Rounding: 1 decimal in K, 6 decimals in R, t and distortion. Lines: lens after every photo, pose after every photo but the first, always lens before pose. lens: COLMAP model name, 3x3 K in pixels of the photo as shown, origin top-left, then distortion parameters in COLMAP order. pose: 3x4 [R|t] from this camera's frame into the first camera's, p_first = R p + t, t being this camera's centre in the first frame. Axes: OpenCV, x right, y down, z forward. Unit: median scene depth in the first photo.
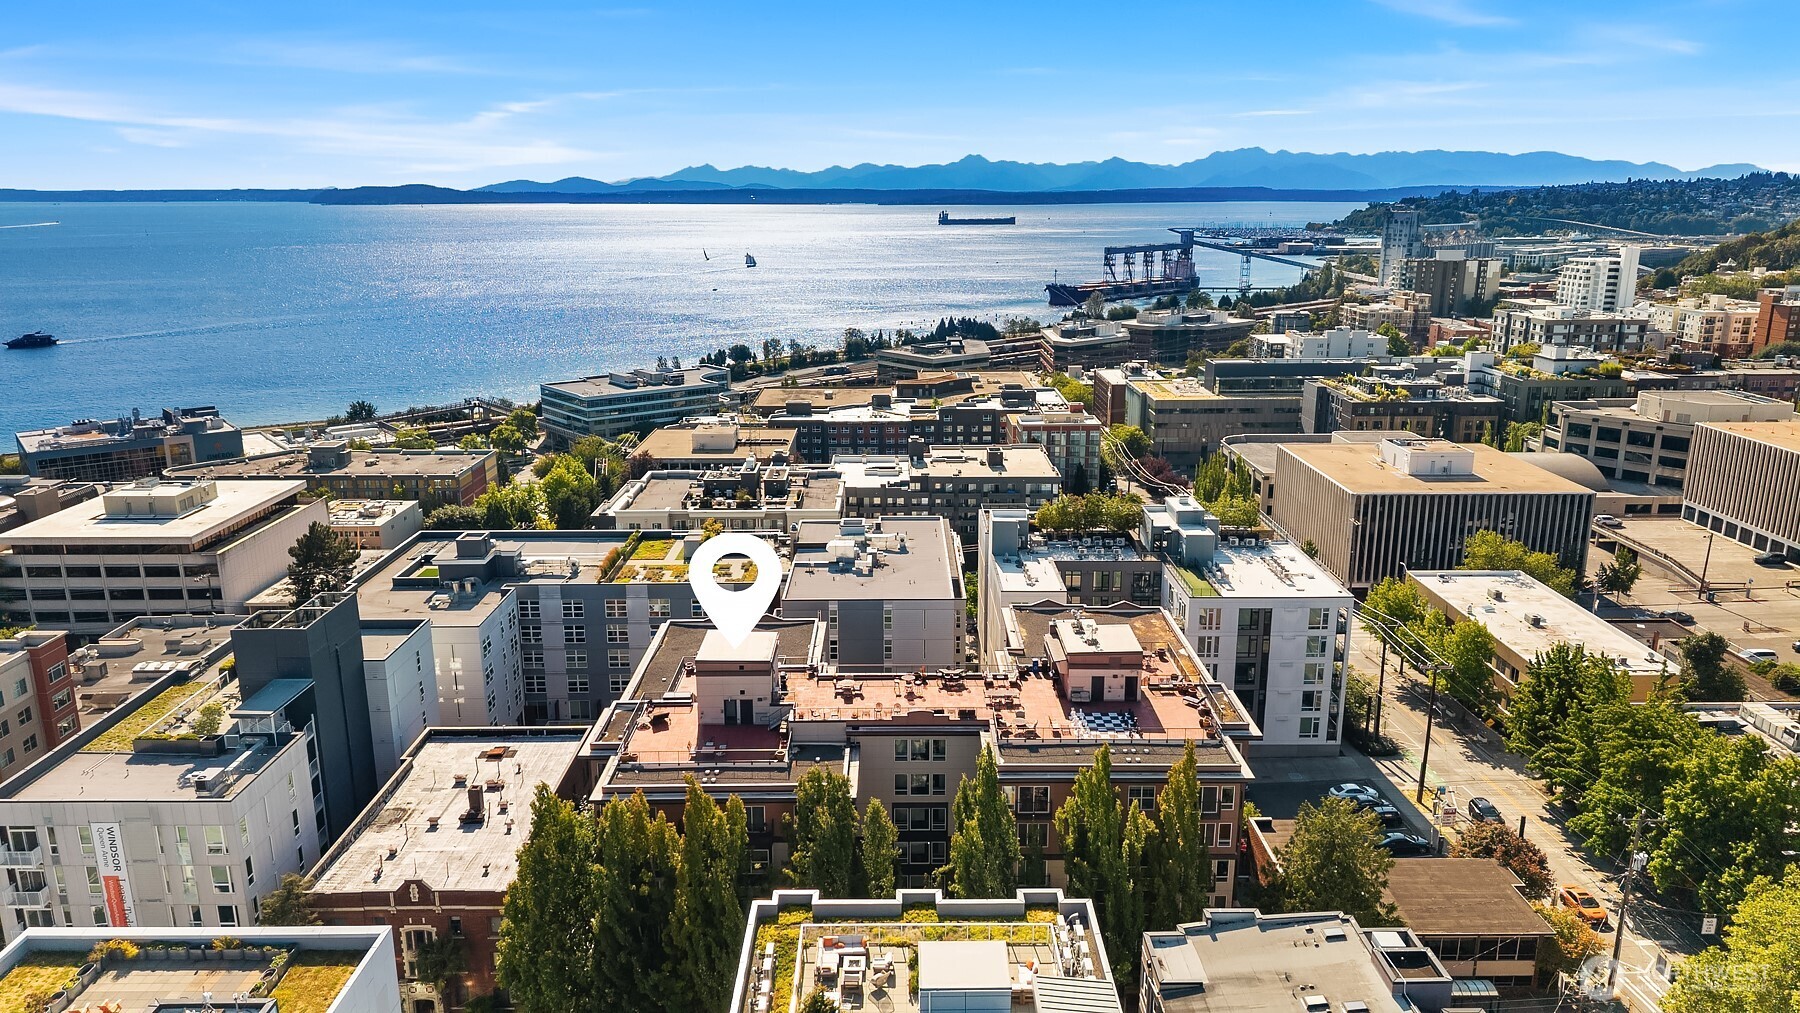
lens RADIAL K [[1206.1, 0, 900.0], [0, 1206.1, 506.5], [0, 0, 1]] dist [0.060525, -0.076283]
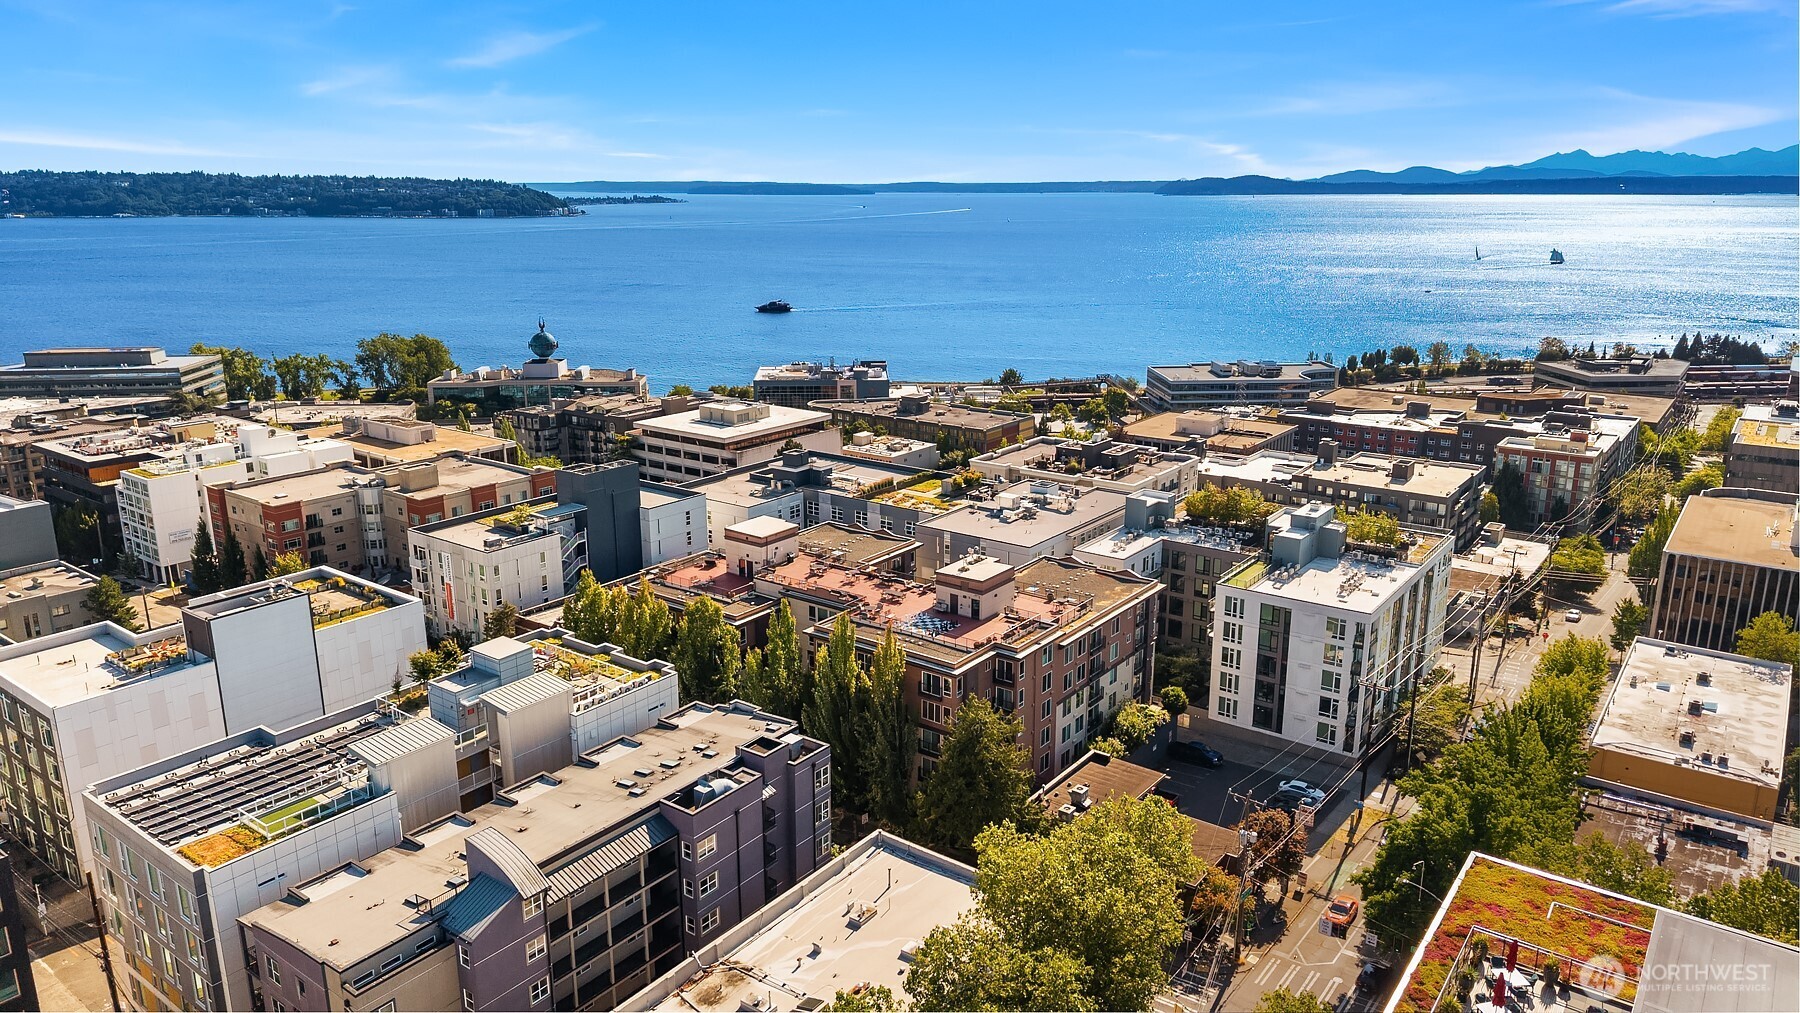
lens RADIAL K [[1206.1, 0, 900.0], [0, 1206.1, 506.5], [0, 0, 1]] dist [0.060525, -0.076283]
pose [[0.794643, 0.156562, -0.586541, 0.563544], [-0.152021, 0.986708, 0.057419, -0.011374], [0.587734, 0.043539, 0.807882, -0.051044]]
